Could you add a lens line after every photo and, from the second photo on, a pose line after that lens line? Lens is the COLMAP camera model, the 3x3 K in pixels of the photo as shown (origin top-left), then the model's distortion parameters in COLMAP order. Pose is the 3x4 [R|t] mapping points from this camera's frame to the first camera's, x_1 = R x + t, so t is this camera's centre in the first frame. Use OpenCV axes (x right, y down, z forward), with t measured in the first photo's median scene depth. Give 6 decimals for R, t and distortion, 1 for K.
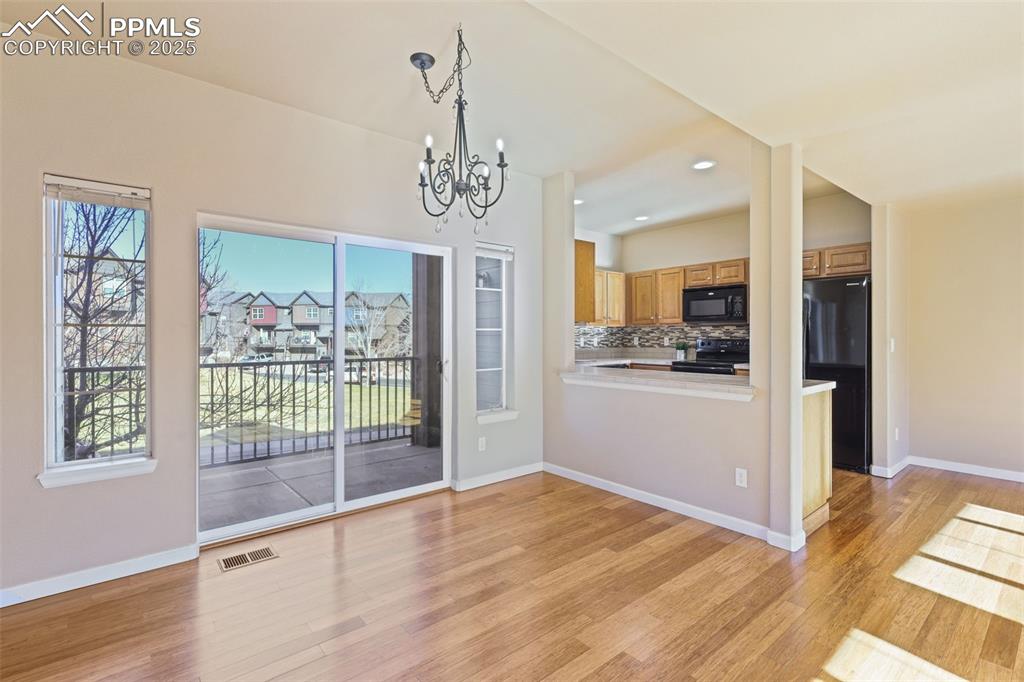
lens RADIAL K [[475.1, 0, 506.3], [0, 475.1, 339.2], [0, 0, 1]] dist [0.004040, -0.000437]
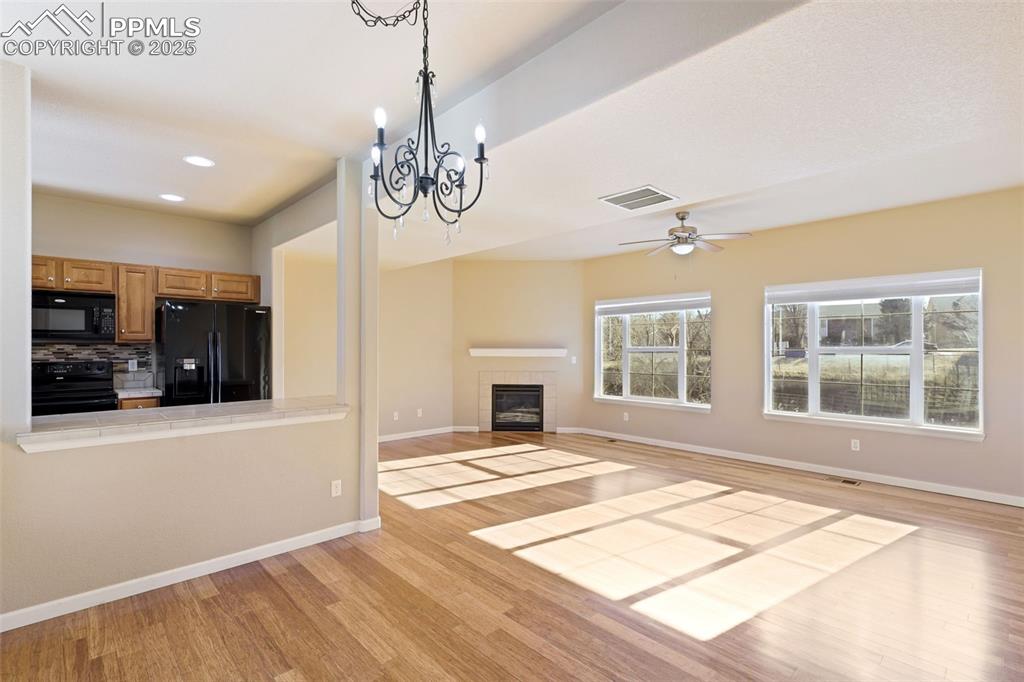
lens RADIAL K [[475.1, 0, 511.5], [0, 475.1, 349.5], [0, 0, 1]] dist [0.004040, -0.000437]
pose [[-0.070725, -0.004371, 0.997486, -0.413265], [0.005287, 0.999975, 0.004757, -0.024224], [-0.997482, 0.005610, -0.070701, 0.426070]]
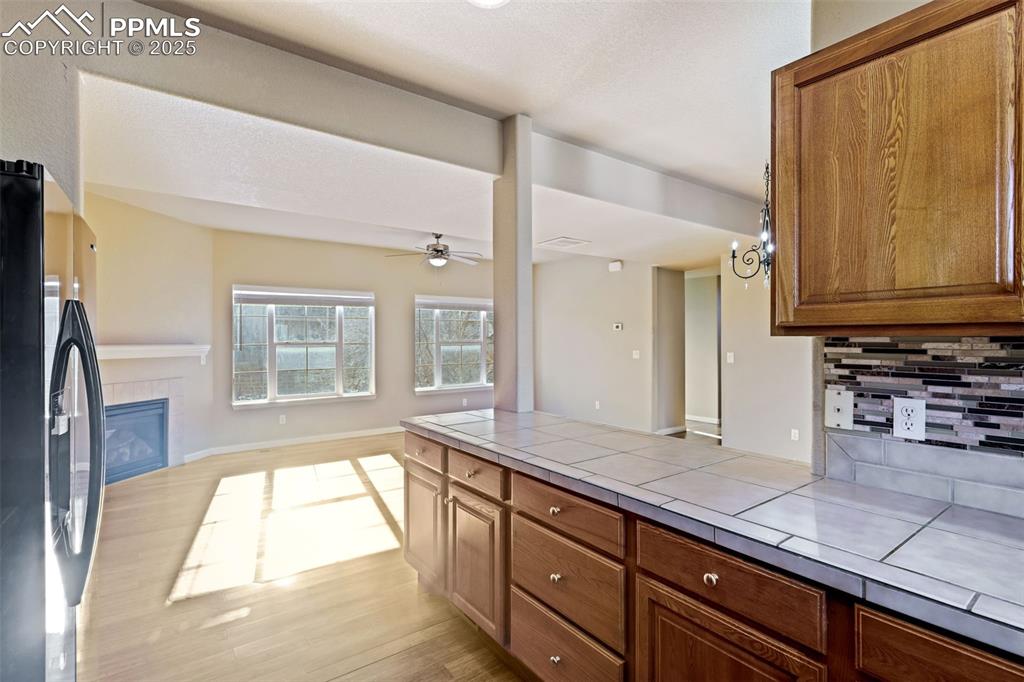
lens RADIAL K [[475.1, 0, 508.5], [0, 475.1, 337.5], [0, 0, 1]] dist [0.004040, -0.000437]
pose [[-0.998156, 0.006122, 0.060392, 0.310478], [0.006280, 0.999977, 0.002436, -0.033527], [-0.060375, 0.002811, -0.998172, 1.233958]]
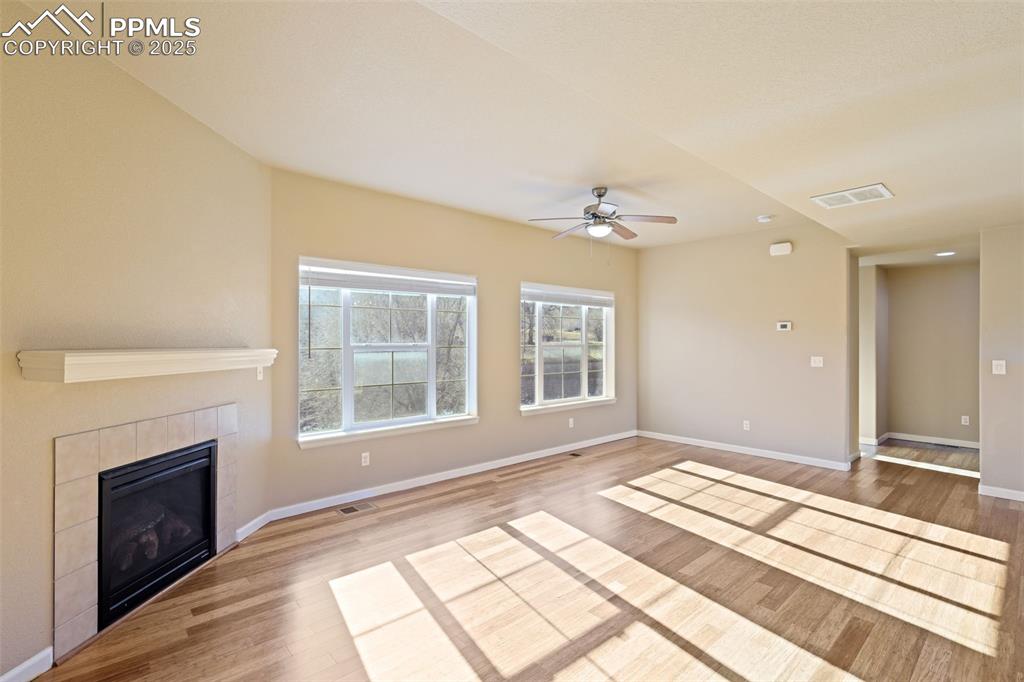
lens RADIAL K [[475.1, 0, 508.9], [0, 475.1, 338.4], [0, 0, 1]] dist [0.004040, -0.000437]
pose [[-0.999106, 0.002099, -0.042214, 0.777202], [0.002097, 0.999998, 0.000106, -0.032946], [0.042214, 0.000017, -0.999109, 0.862342]]
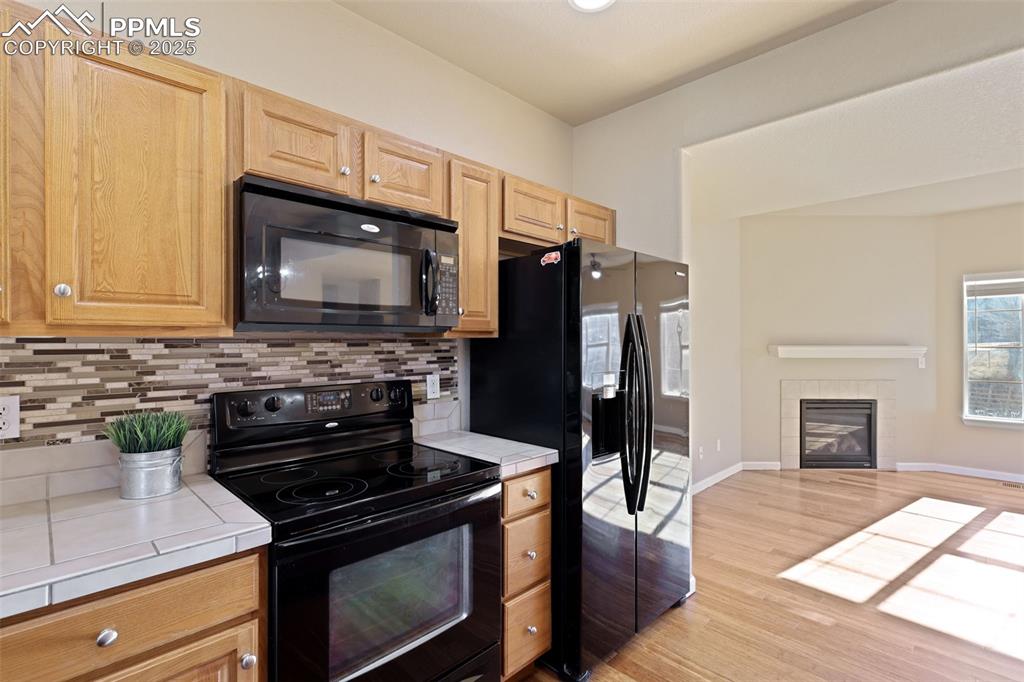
lens RADIAL K [[475.1, 0, 515.1], [0, 475.1, 342.1], [0, 0, 1]] dist [0.004040, -0.000437]
pose [[-0.102831, 0.002056, 0.994697, 0.170030], [0.008487, 0.999963, -0.001189, -0.032741], [-0.994663, 0.008320, -0.102845, 1.118268]]
